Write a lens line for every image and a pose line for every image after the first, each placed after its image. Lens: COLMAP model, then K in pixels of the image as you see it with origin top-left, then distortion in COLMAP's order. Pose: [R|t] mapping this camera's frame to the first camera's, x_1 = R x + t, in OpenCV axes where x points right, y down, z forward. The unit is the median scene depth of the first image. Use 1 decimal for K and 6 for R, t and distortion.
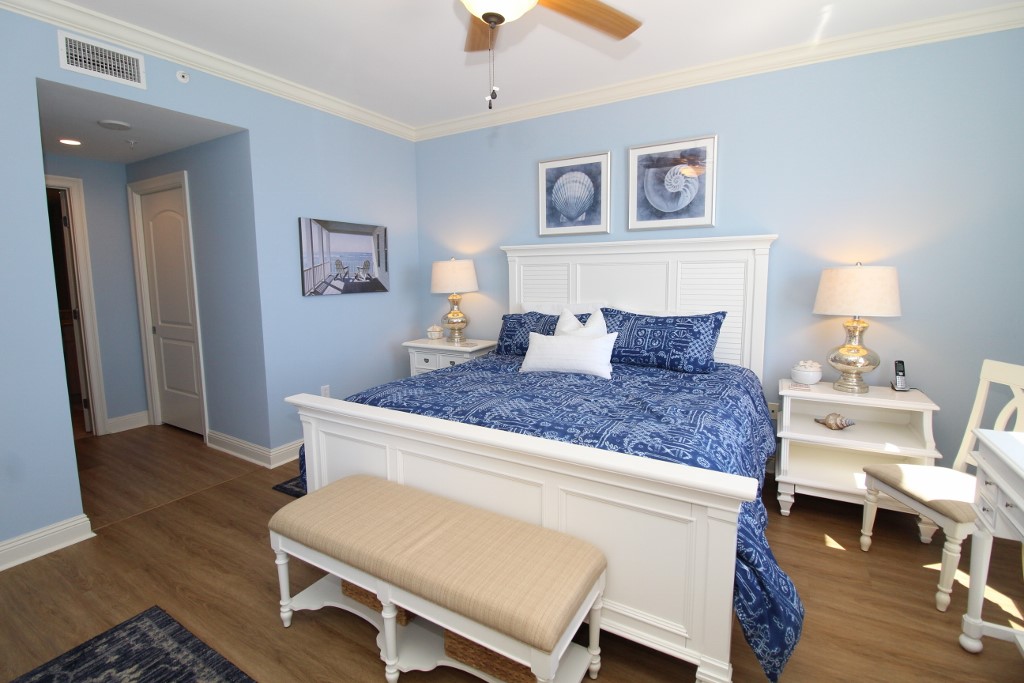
lens RADIAL K [[472.1, 0, 504.8], [0, 472.1, 327.1], [0, 0, 1]] dist [-0.020610, -0.000887]
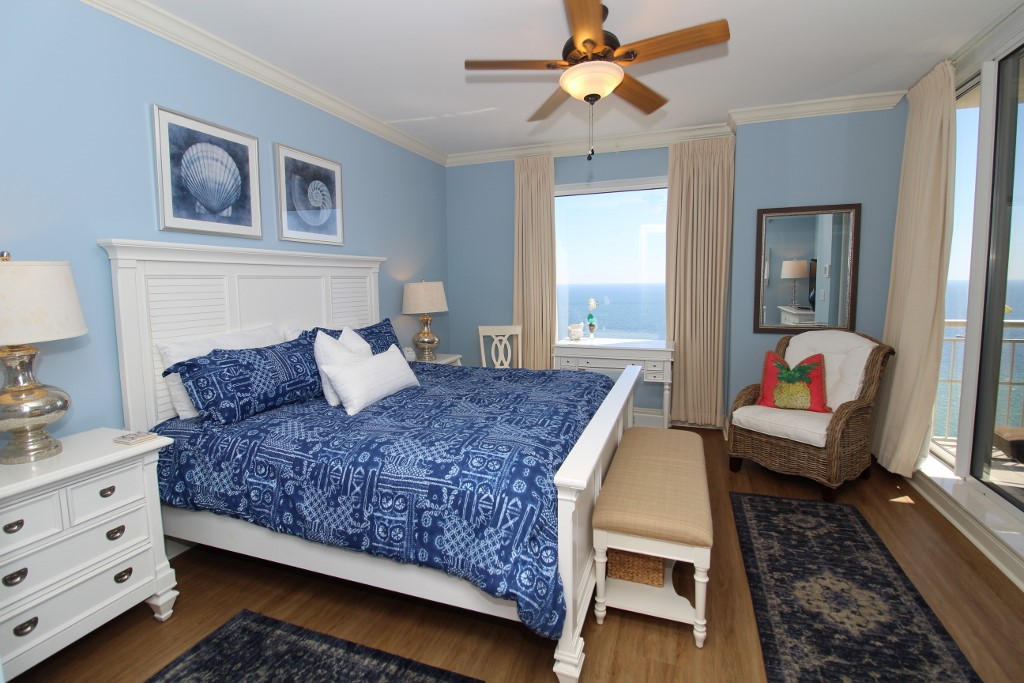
lens RADIAL K [[472.1, 0, 504.8], [0, 472.1, 327.1], [0, 0, 1]] dist [-0.020610, -0.000887]
pose [[-0.183298, -0.083478, 0.979507, -0.648554], [0.123998, 0.986467, 0.107275, -0.084403], [-0.975206, 0.141120, -0.170466, 0.746095]]
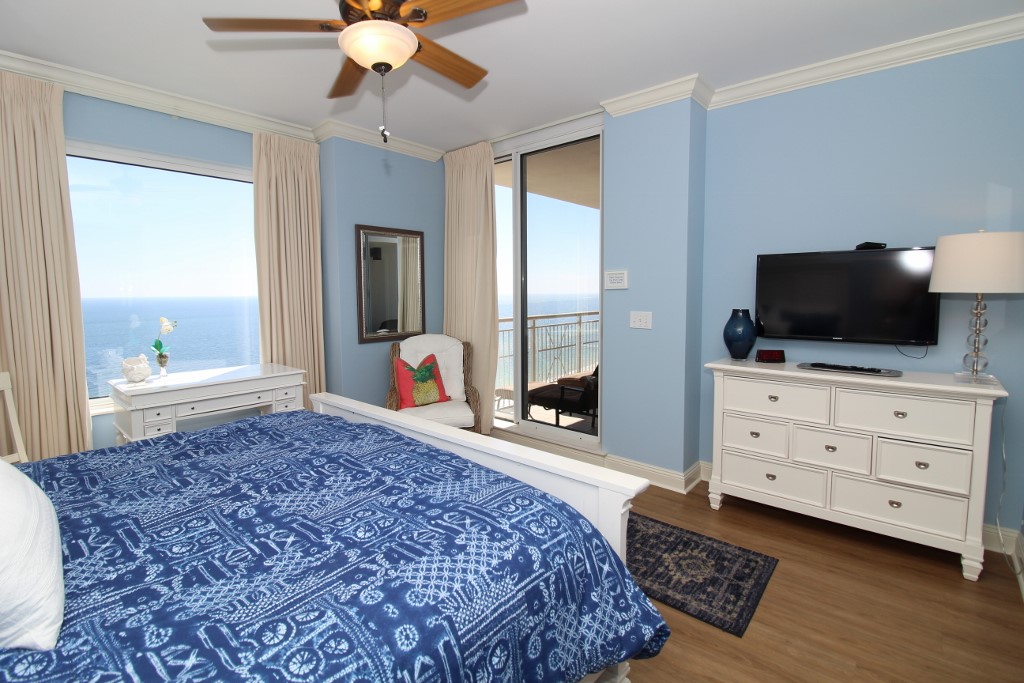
lens RADIAL K [[472.1, 0, 504.8], [0, 472.1, 327.1], [0, 0, 1]] dist [-0.020610, -0.000887]
pose [[-0.982594, 0.001148, 0.185763, -0.245312], [0.035772, 0.982435, 0.183144, -0.115992], [-0.182290, 0.186601, -0.965376, 1.019649]]
